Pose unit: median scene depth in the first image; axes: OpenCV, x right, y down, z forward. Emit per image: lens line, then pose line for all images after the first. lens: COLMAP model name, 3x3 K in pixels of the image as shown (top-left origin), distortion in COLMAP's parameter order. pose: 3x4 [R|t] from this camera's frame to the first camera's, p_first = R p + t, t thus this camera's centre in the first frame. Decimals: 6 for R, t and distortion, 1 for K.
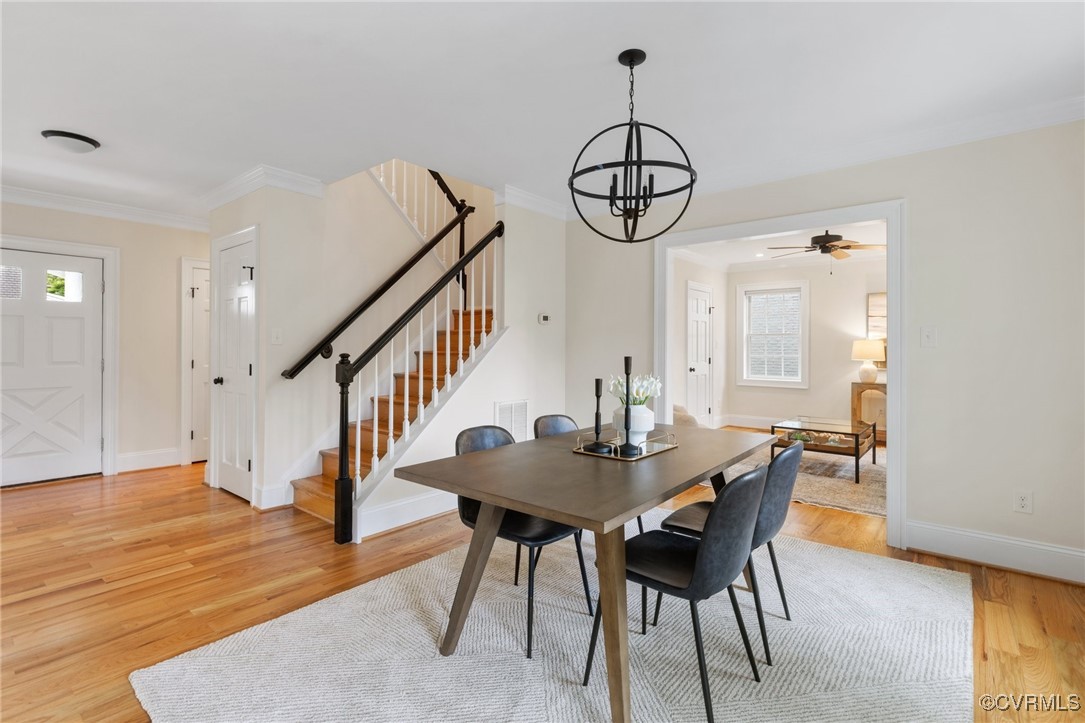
lens RADIAL K [[502.1, 0, 544.9], [0, 502.1, 355.8], [0, 0, 1]] dist [-0.000682, -0.000238]
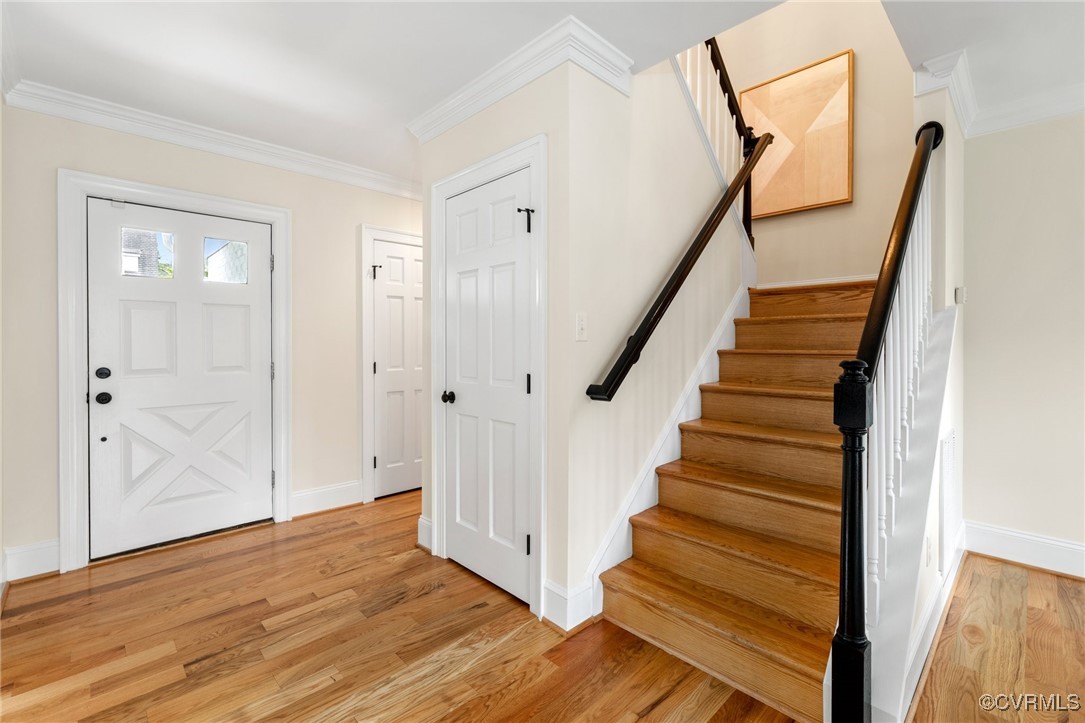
lens RADIAL K [[472.6, 0, 540.3], [0, 472.6, 354.5], [0, 0, 1]] dist [0.004412, 0.000301]
pose [[0.992763, -0.003220, -0.120045, -0.451793], [0.004251, 0.999956, 0.008333, -0.009993], [0.120013, -0.008783, 0.992733, 0.398750]]
